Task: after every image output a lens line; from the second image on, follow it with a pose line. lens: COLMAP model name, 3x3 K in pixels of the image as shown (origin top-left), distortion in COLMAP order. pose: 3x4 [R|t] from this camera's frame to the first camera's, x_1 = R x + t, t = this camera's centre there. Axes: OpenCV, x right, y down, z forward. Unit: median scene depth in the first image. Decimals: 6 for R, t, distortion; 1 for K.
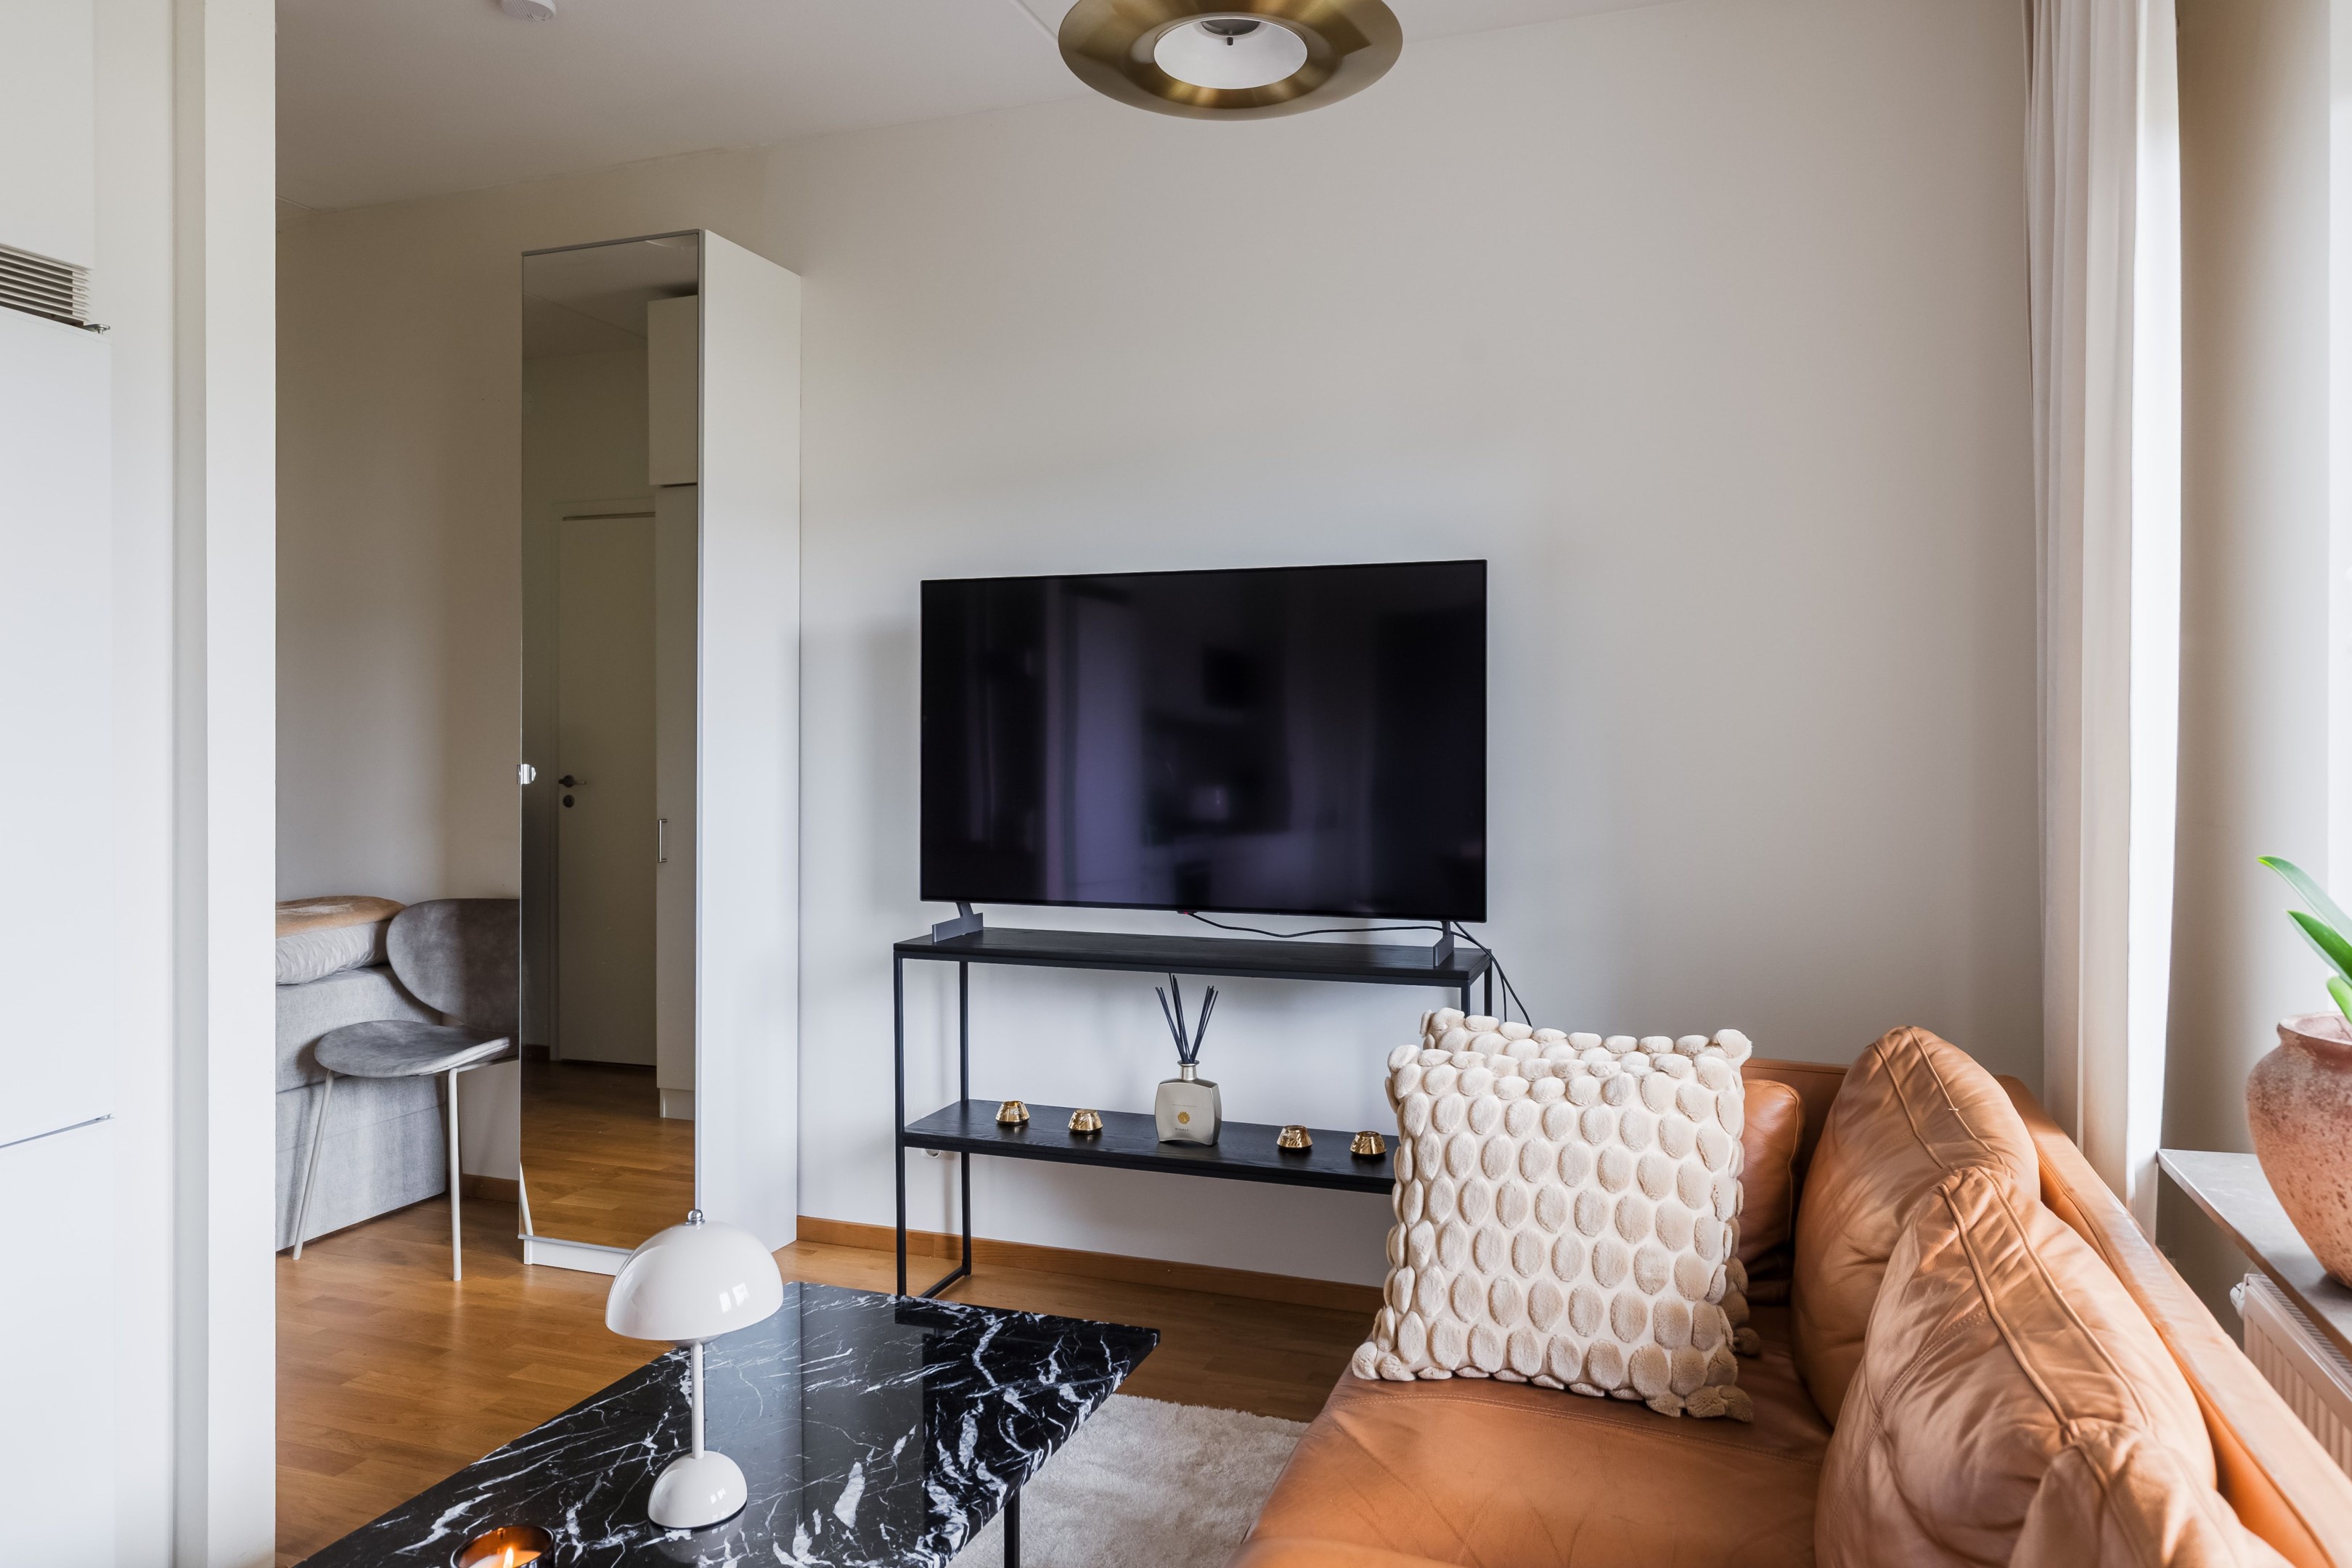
lens RADIAL K [[1536.8, 0, 1183.5], [0, 1536.8, 761.9], [0, 0, 1]] dist [0.004964, 0.009046]
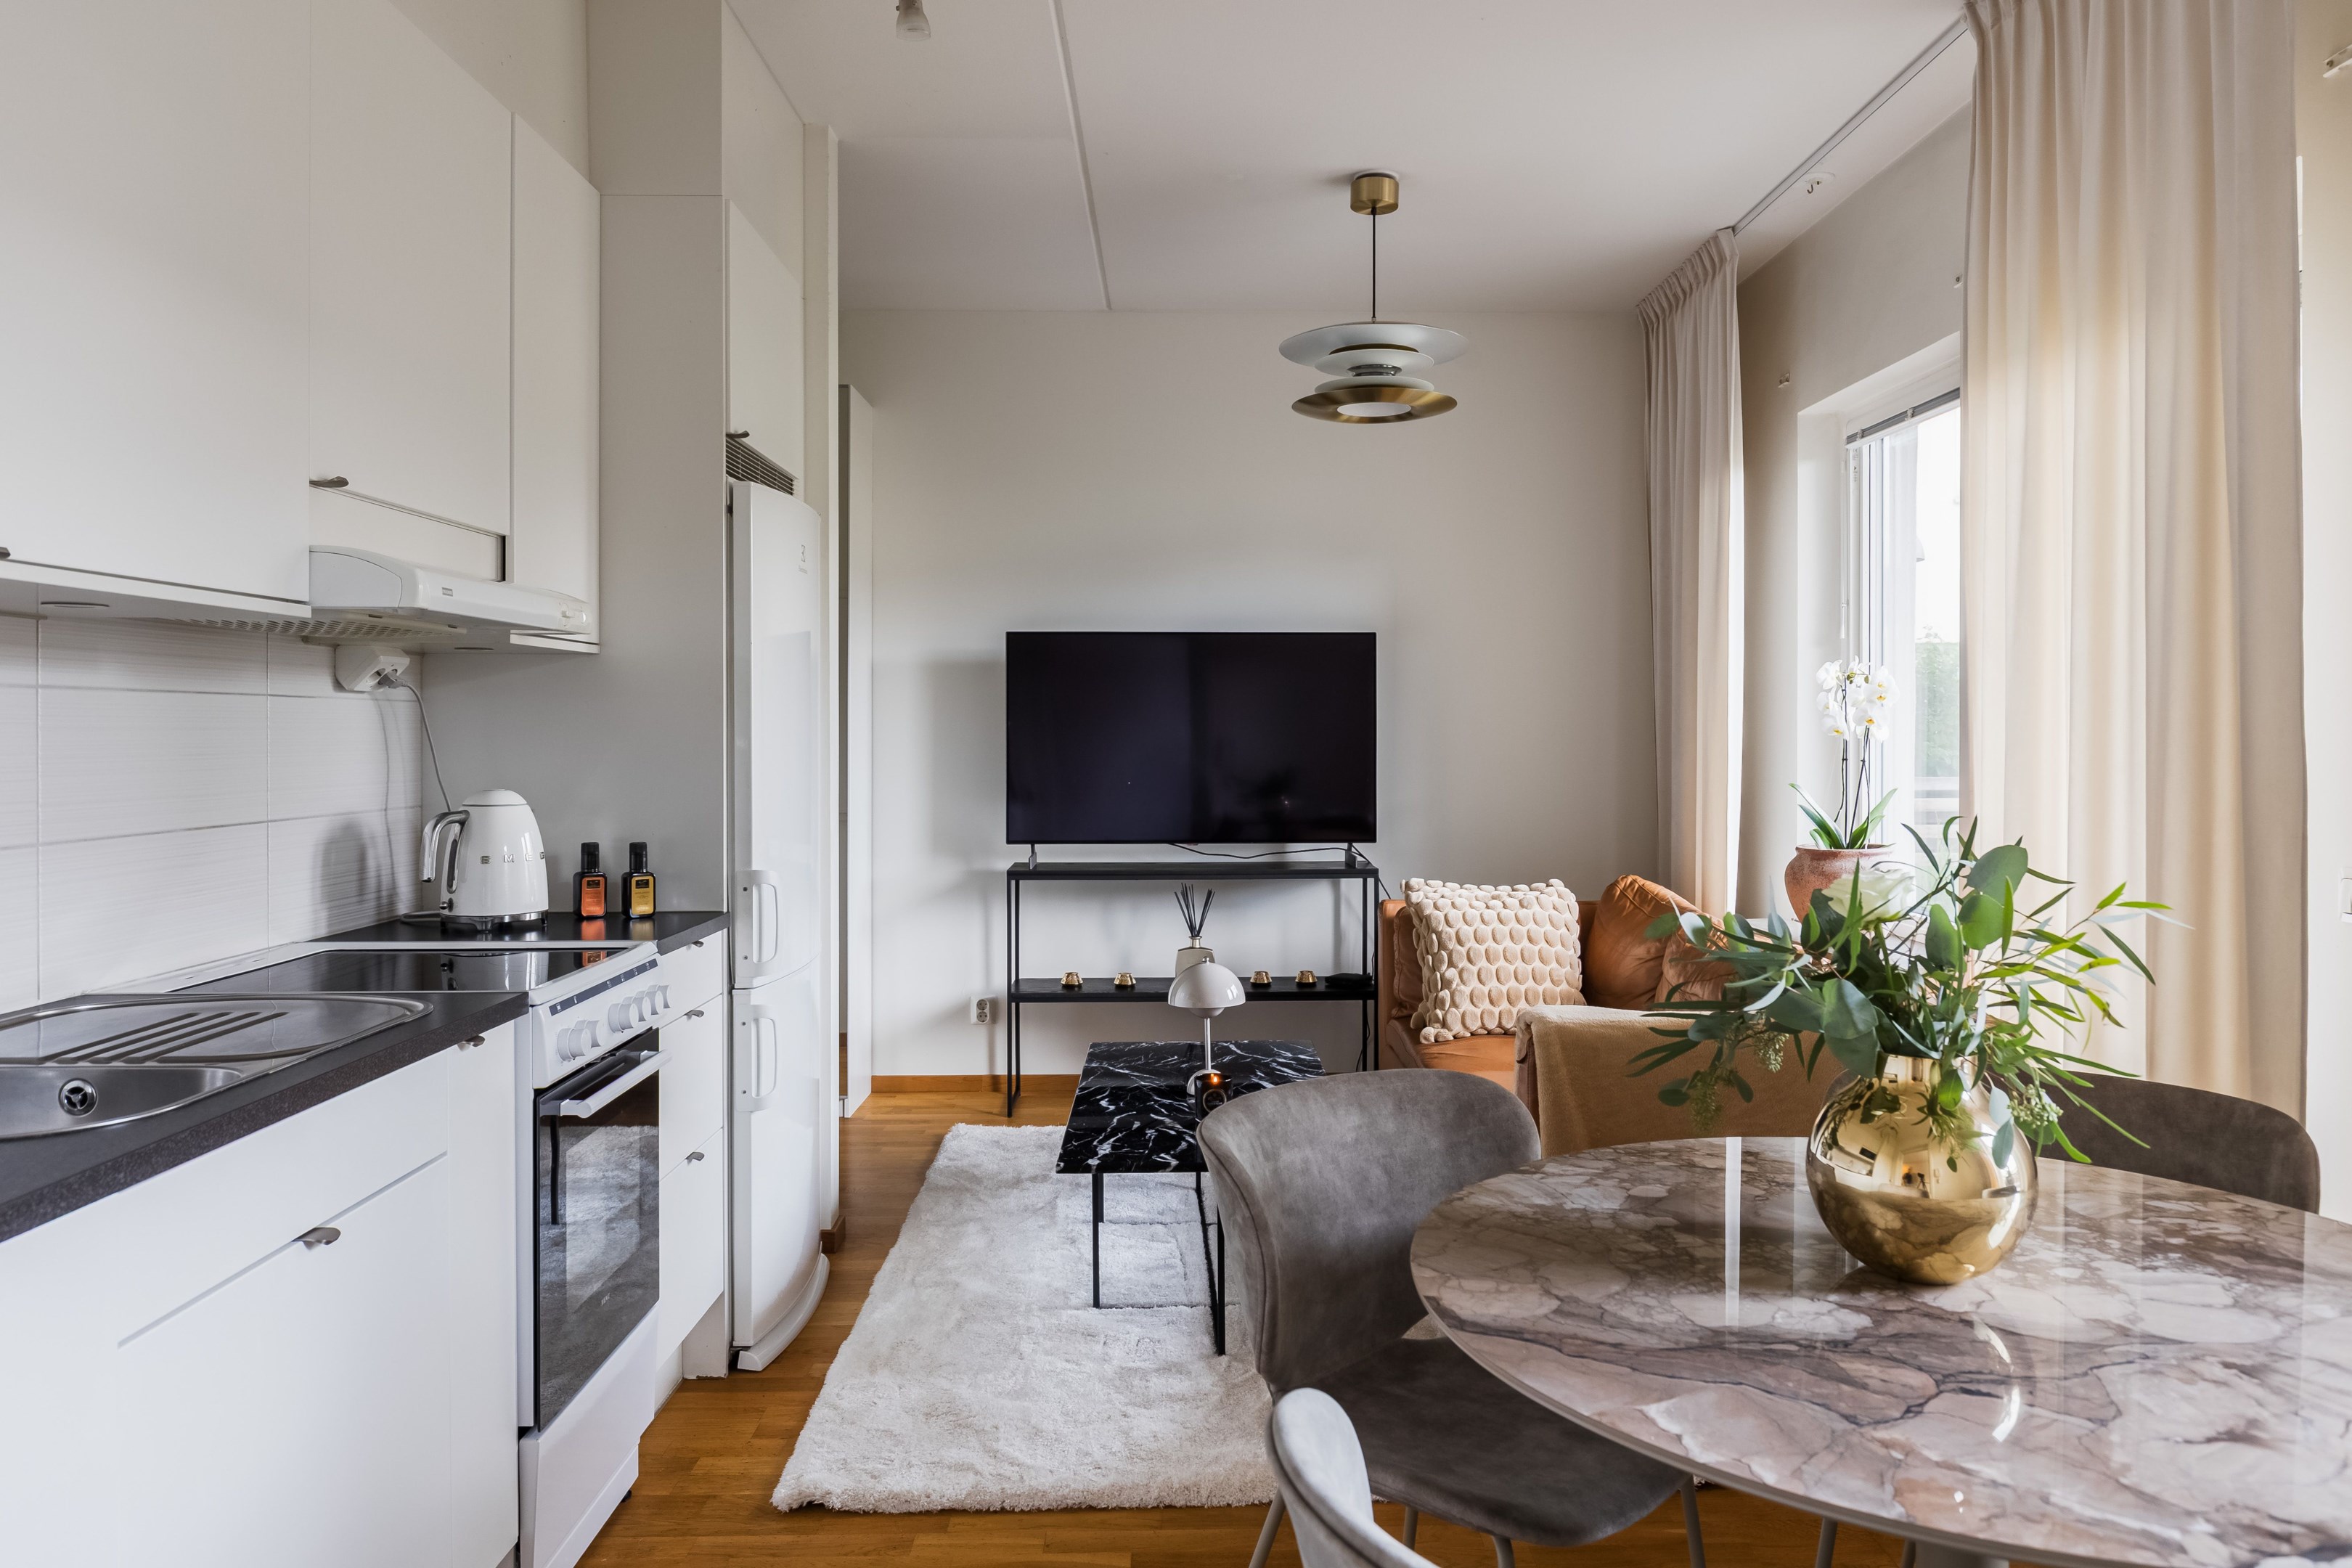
lens RADIAL K [[1710.0, 0, 1172.6], [0, 1710.0, 781.0], [0, 0, 1]] dist [-0.002822, 0.005856]
pose [[0.935347, -0.014755, 0.353422, -0.690225], [0.008082, 0.999760, 0.020349, -0.004496], [-0.353638, -0.016177, 0.935243, -0.706272]]
